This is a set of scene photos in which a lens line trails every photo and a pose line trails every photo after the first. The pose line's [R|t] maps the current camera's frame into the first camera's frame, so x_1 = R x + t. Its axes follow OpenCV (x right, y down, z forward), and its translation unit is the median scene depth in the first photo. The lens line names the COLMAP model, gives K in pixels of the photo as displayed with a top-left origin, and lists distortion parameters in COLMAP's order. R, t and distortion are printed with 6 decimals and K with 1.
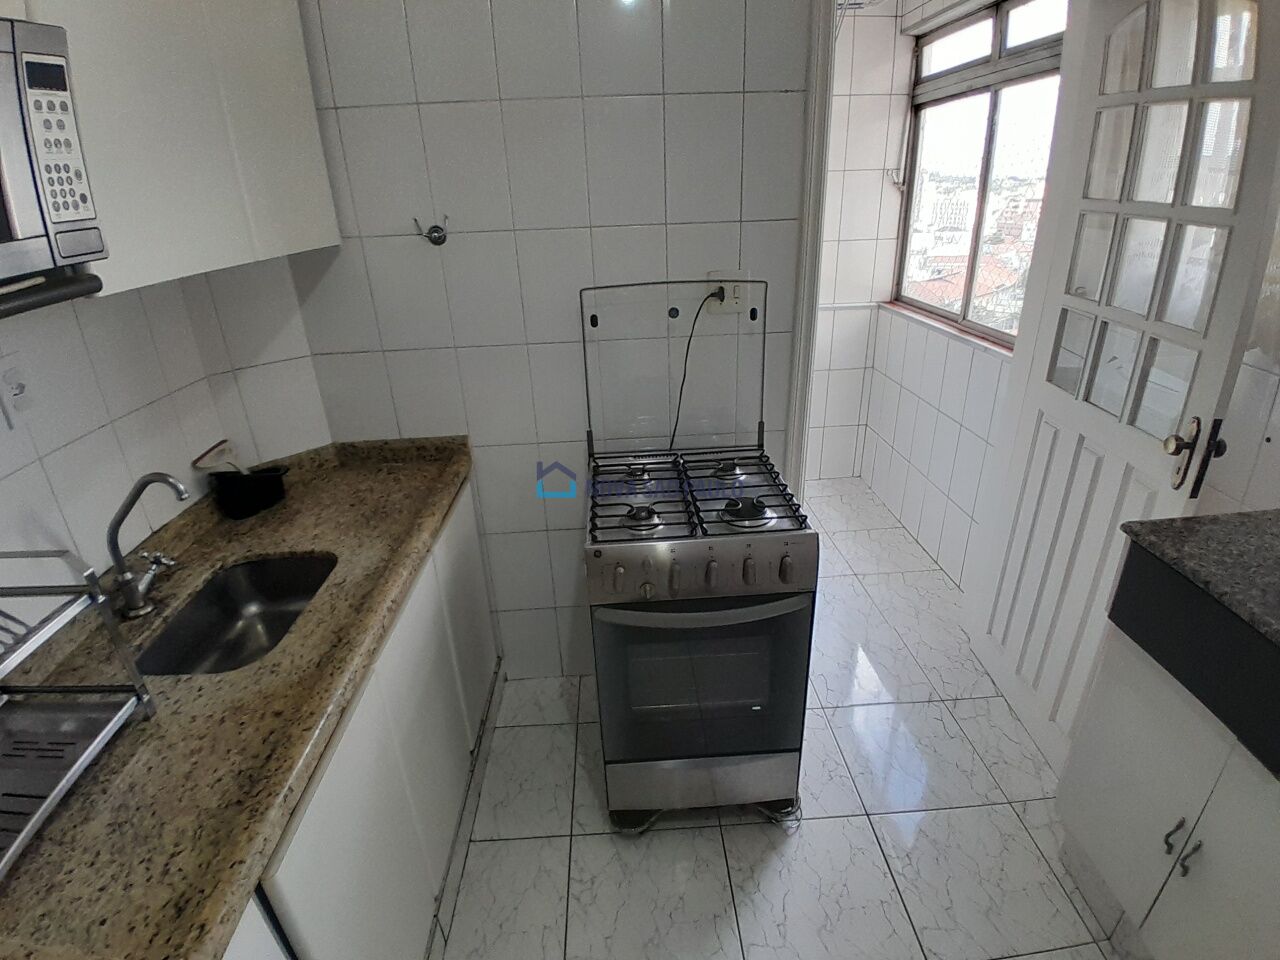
lens RADIAL K [[639.0, 0, 638.9], [0, 639.0, 487.2], [0, 0, 1]] dist [0.004866, -0.047319]
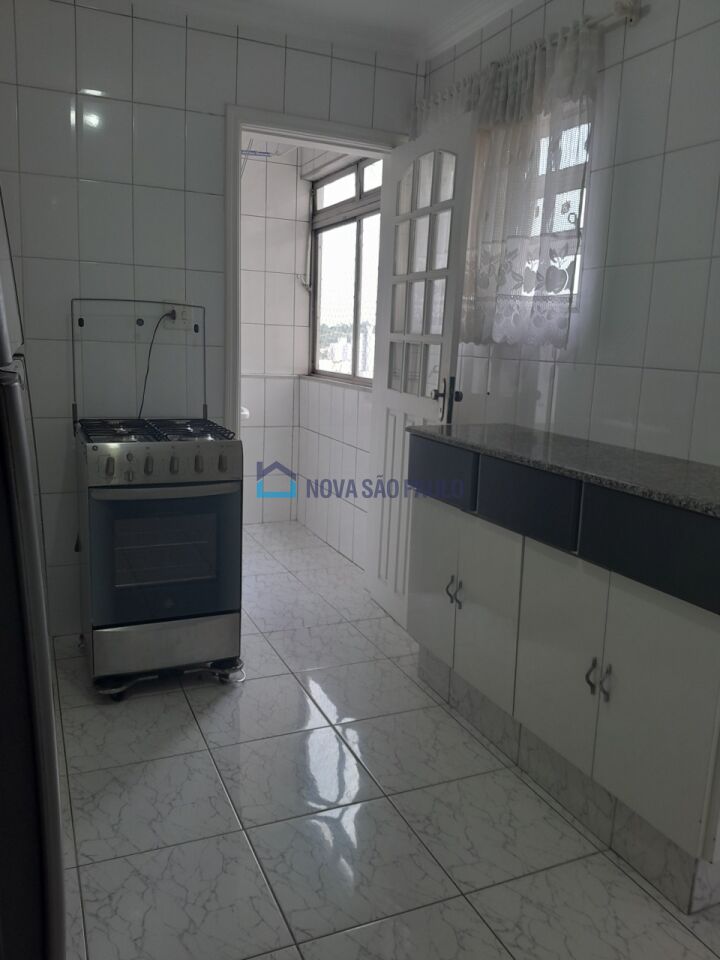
lens RADIAL K [[729.4, 0, 355.4], [0, 729.4, 473.8], [0, 0, 1]] dist [0.105024, -0.213165]
pose [[0.929401, 0.007127, 0.369003, -0.105042], [0.080995, 0.971502, -0.222763, 0.468488], [-0.360074, 0.236924, 0.902338, -0.594151]]
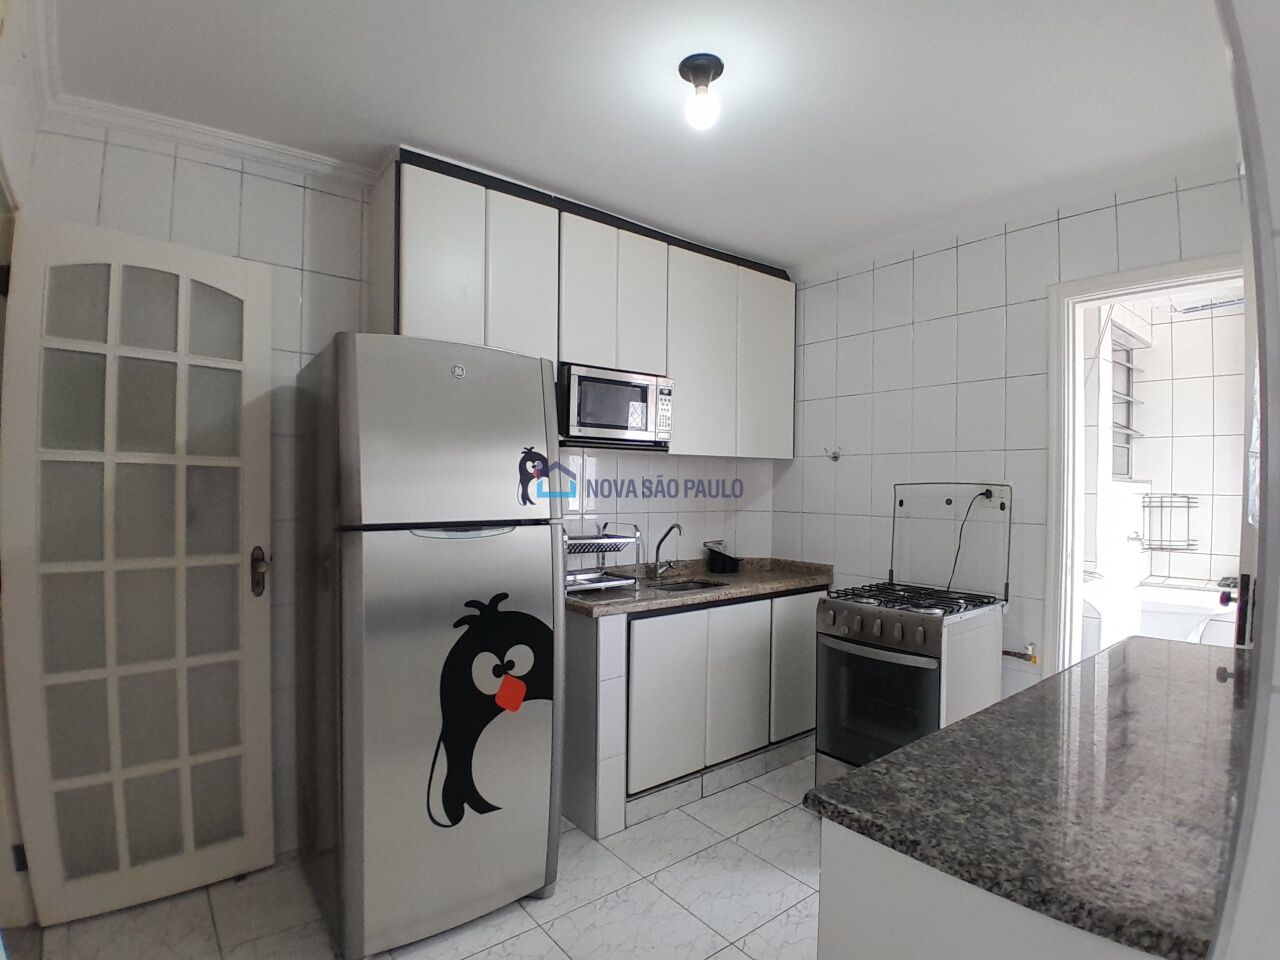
lens RADIAL K [[639.0, 0, 638.9], [0, 639.0, 487.2], [0, 0, 1]] dist [0.004866, -0.047319]
pose [[0.583269, 0.042394, -0.811172, 0.889913], [-0.362615, 0.907195, -0.213324, 0.312352], [0.726848, 0.418568, 0.544512, -0.440745]]
